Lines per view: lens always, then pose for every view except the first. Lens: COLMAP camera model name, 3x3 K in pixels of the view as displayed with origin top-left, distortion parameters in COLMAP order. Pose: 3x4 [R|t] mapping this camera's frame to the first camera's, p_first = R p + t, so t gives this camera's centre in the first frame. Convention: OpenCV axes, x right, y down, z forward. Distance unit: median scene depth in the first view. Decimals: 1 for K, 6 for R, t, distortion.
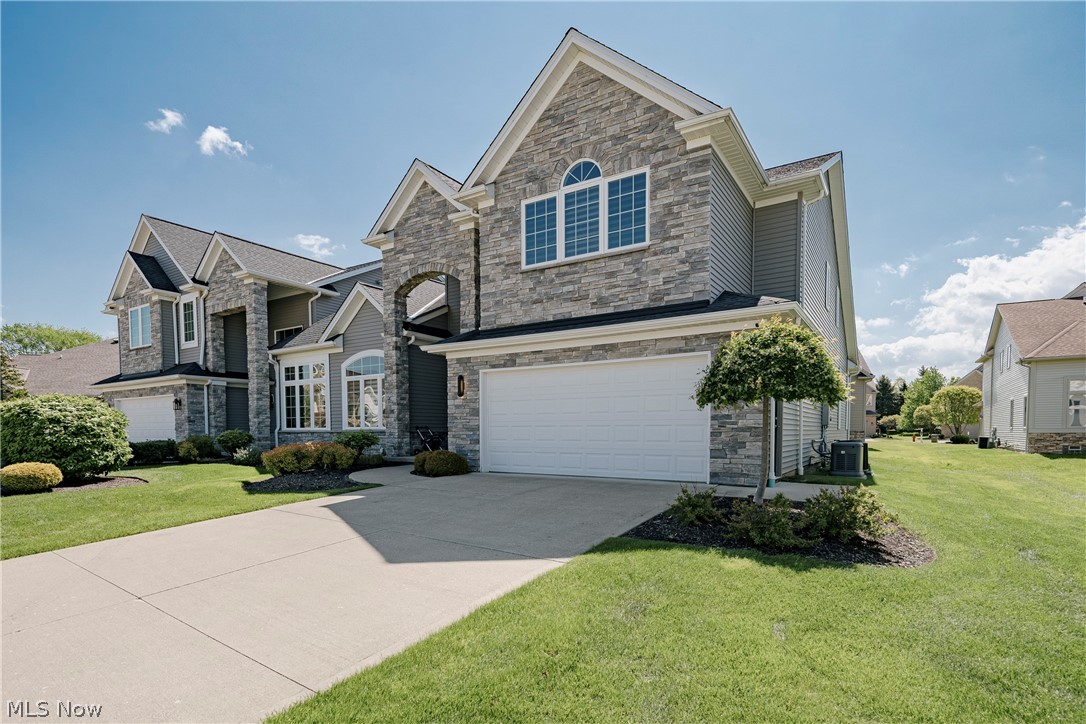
lens RADIAL K [[516.4, 0, 541.5], [0, 516.4, 318.8], [0, 0, 1]] dist [0.001095, -0.000506]
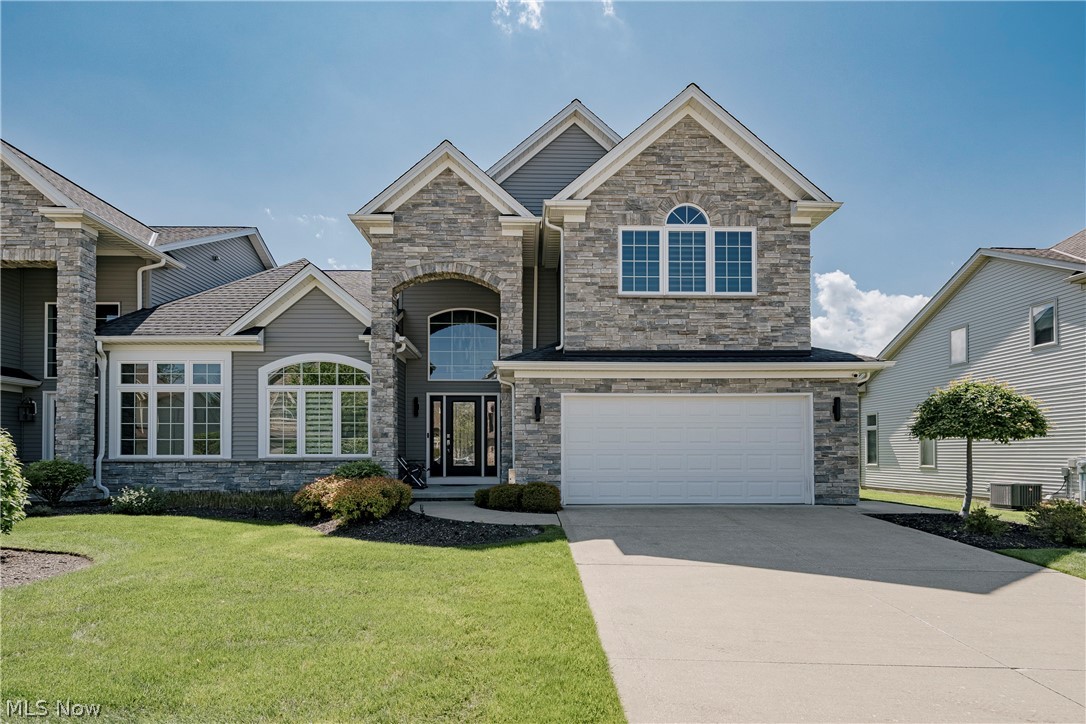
lens RADIAL K [[516.4, 0, 541.5], [0, 516.4, 318.8], [0, 0, 1]] dist [0.001095, -0.000506]
pose [[0.840909, 0.138465, 0.523162, -0.694254], [-0.114408, 0.990350, -0.078220, 0.046454], [-0.528944, 0.005921, 0.848636, 0.246831]]
